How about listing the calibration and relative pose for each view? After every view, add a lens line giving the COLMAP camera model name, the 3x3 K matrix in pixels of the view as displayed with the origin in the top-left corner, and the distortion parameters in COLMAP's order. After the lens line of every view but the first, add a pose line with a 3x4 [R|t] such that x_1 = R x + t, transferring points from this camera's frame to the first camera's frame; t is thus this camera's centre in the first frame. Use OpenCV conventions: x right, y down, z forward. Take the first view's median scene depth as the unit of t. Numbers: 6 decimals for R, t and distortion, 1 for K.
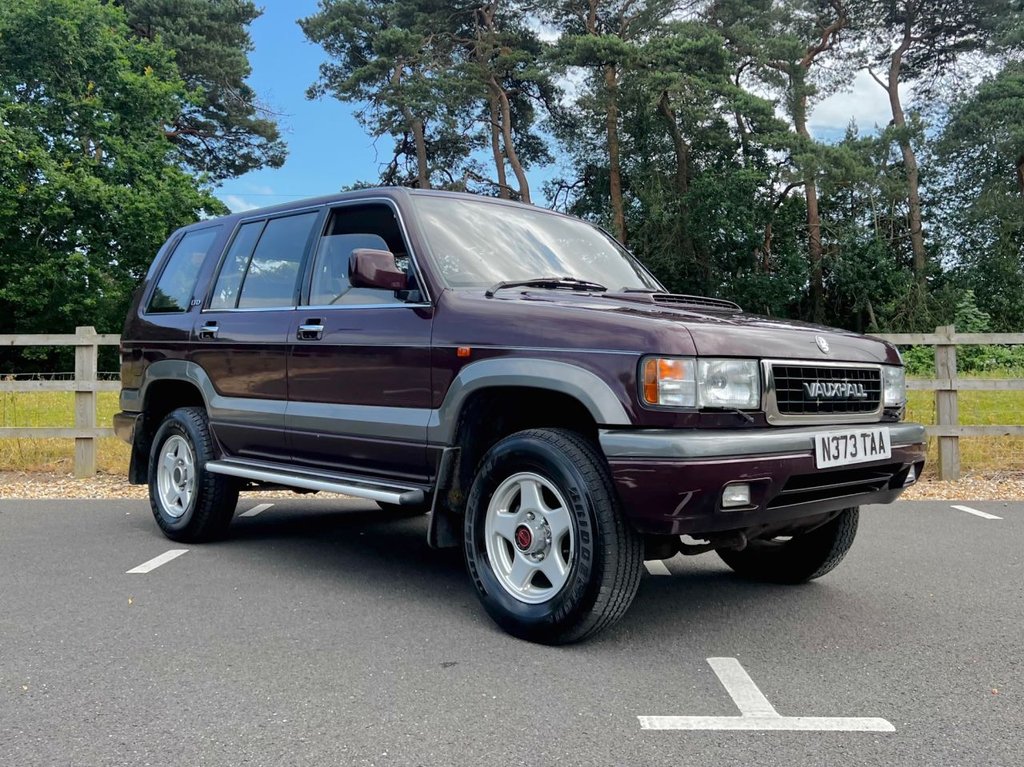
lens RADIAL K [[1001.9, 0, 538.8], [0, 1001.9, 348.4], [0, 0, 1]] dist [0.021240, -0.002550]
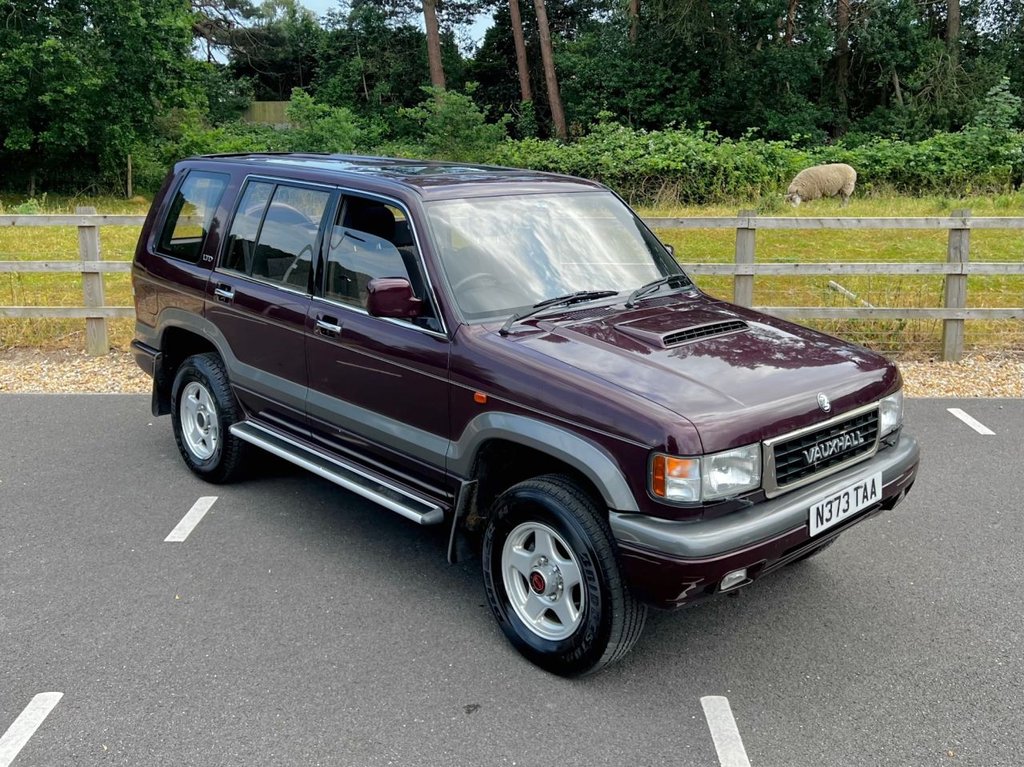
lens RADIAL K [[1048.4, 0, 535.3], [0, 1048.4, 304.7], [0, 0, 1]] dist [0.018526, 0.007170]
pose [[0.999965, 0.007685, -0.003166, -0.015397], [-0.006770, 0.974062, 0.226179, -0.340669], [0.004822, -0.226150, 0.974081, -0.043518]]
